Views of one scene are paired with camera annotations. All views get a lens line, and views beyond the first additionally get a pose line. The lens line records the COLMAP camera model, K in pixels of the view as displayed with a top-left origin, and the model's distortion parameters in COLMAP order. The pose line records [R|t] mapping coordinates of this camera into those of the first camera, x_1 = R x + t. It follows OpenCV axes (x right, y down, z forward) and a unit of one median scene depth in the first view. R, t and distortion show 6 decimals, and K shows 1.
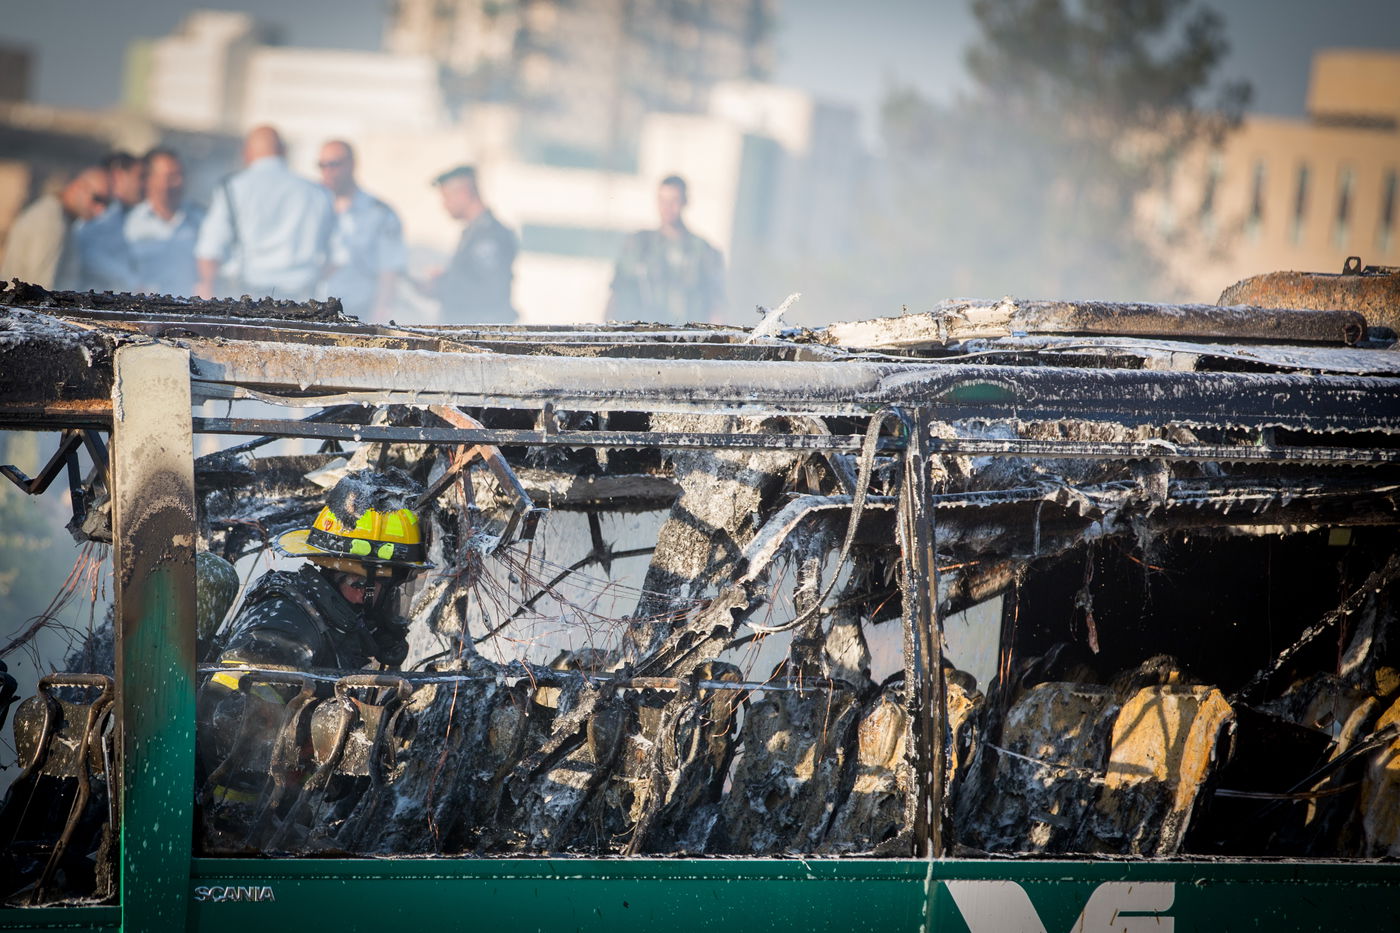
lens RADIAL K [[8502.3, 0, 701.3], [0, 8502.3, 453.8], [0, 0, 1]] dist [0.223341, 0.000000]
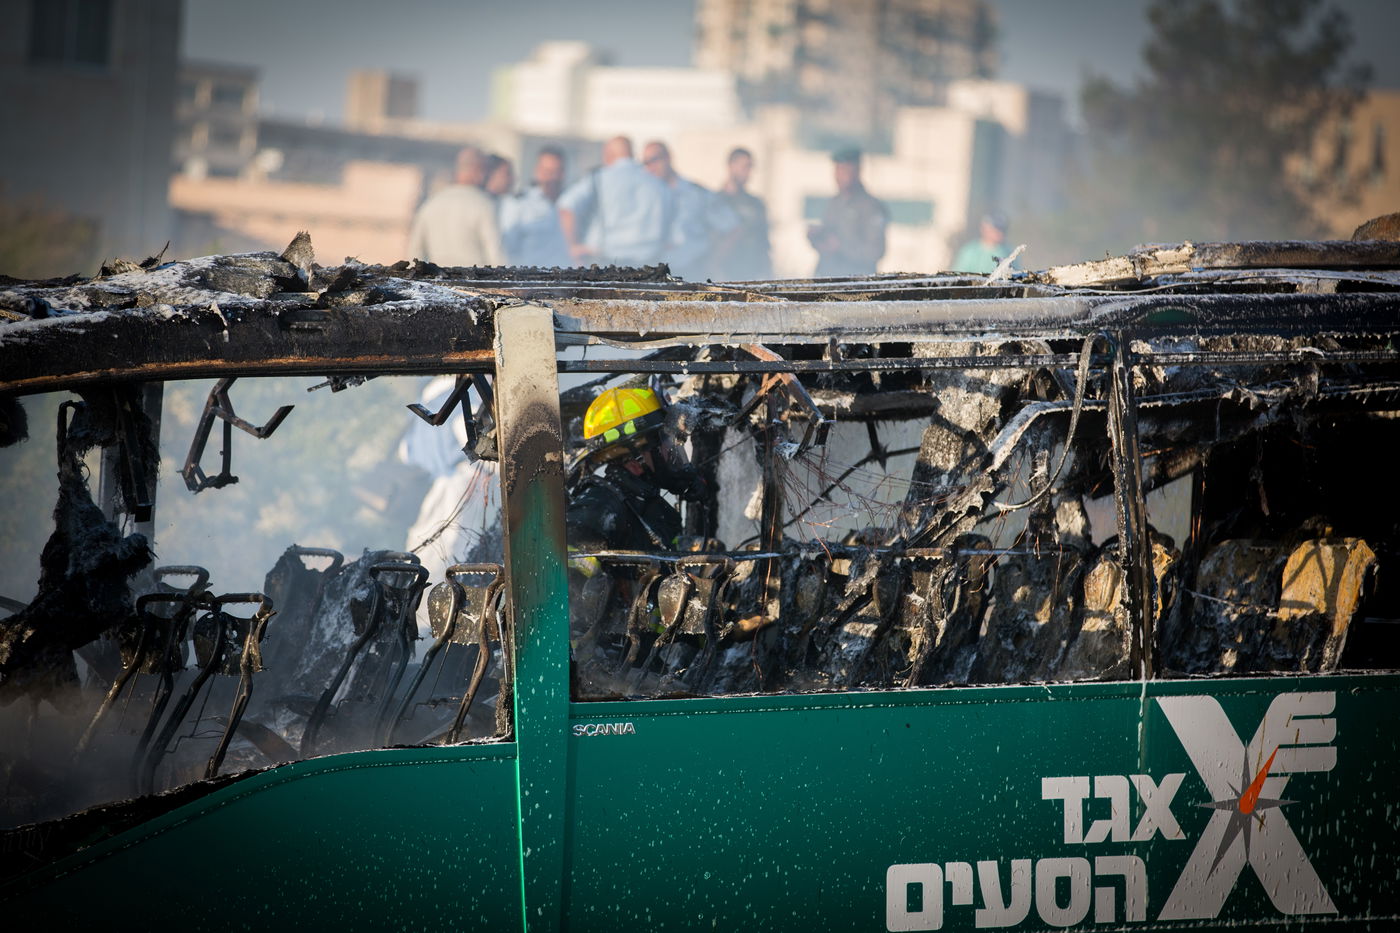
lens RADIAL K [[8502.3, 0, 703.7], [0, 8502.3, 476.0], [0, 0, 1]] dist [0.223341, 0.000000]
pose [[0.998359, -0.038983, -0.041938, 0.015626], [0.038463, 0.999174, -0.013126, 0.030959], [0.042415, 0.011492, 0.999034, -0.283382]]
